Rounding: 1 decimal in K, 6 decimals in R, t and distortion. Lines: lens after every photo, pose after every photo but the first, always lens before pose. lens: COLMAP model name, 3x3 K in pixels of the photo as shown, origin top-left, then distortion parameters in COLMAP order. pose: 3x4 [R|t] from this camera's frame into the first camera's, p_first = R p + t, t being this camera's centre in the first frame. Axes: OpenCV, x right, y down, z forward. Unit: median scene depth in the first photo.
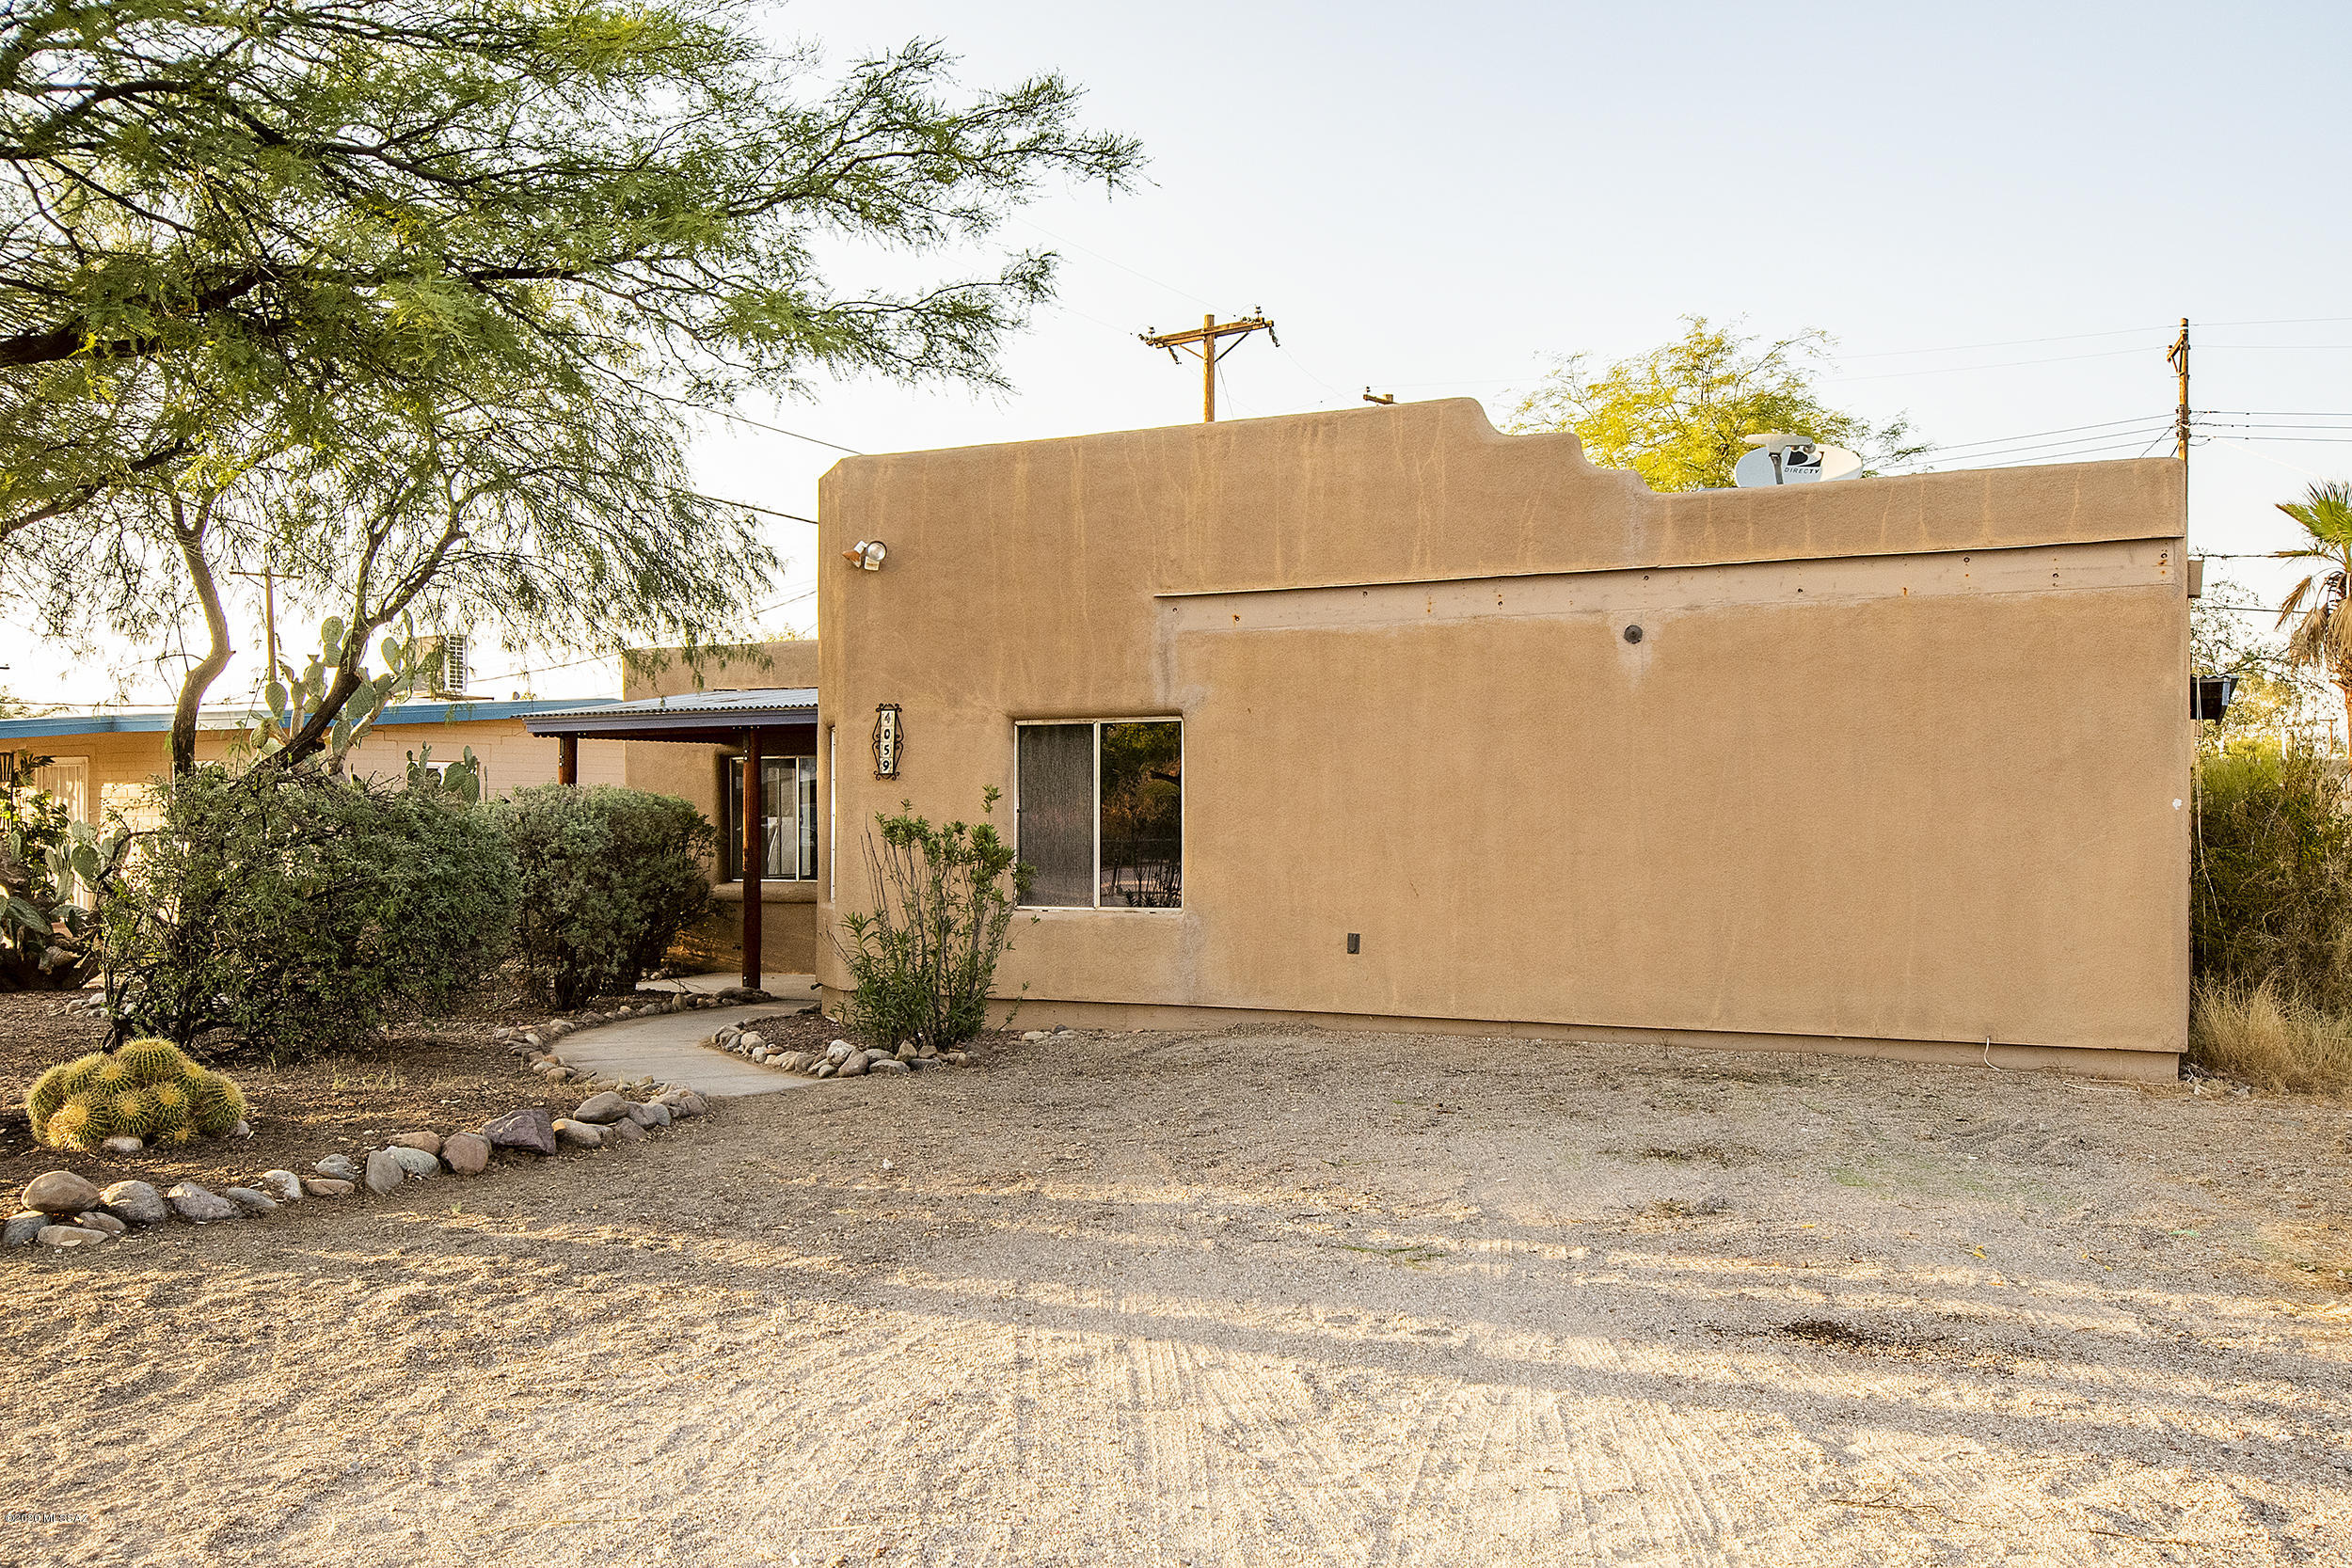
lens RADIAL K [[2028.9, 0, 1173.6], [0, 2028.9, 823.0], [0, 0, 1]] dist [0.056859, 0.001020]
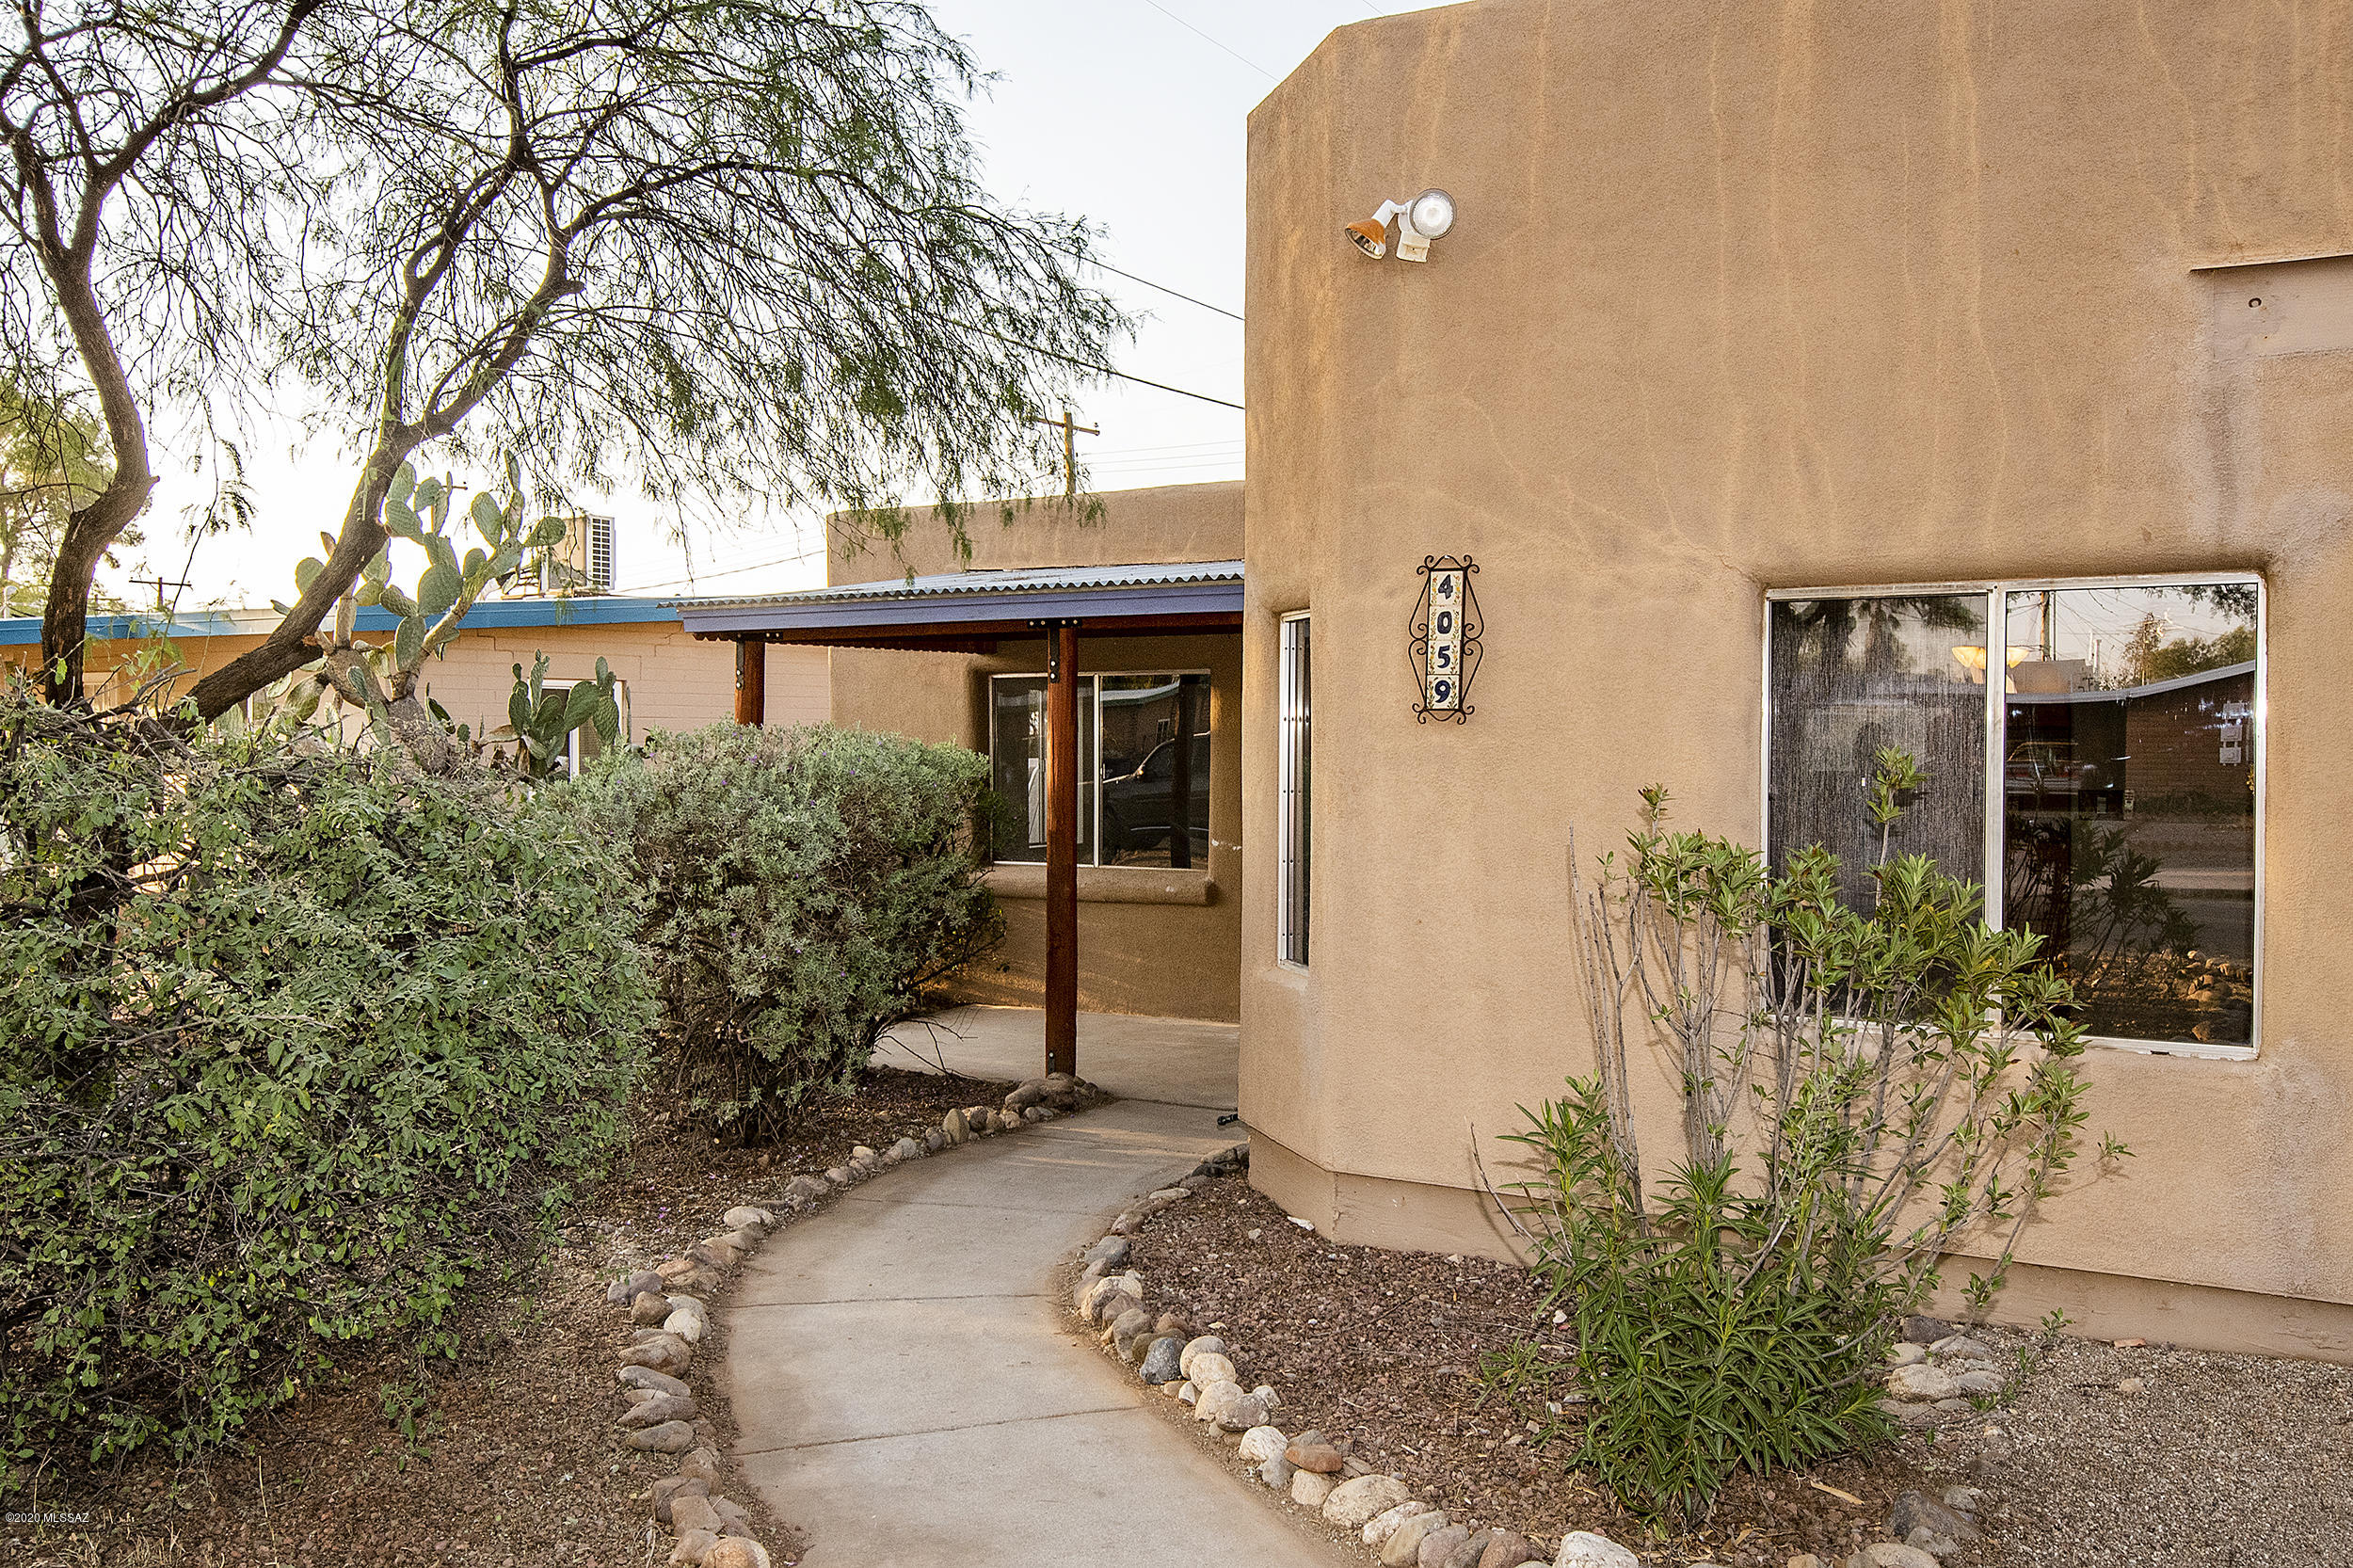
lens RADIAL K [[1928.7, 0, 1178.9], [0, 1928.7, 782.1], [0, 0, 1]] dist [0.038497, 0.005713]
pose [[0.998066, 0.005219, -0.061937, -0.172716], [-0.003803, 0.999729, 0.022956, -0.017540], [0.062040, -0.022676, 0.997816, 0.559673]]
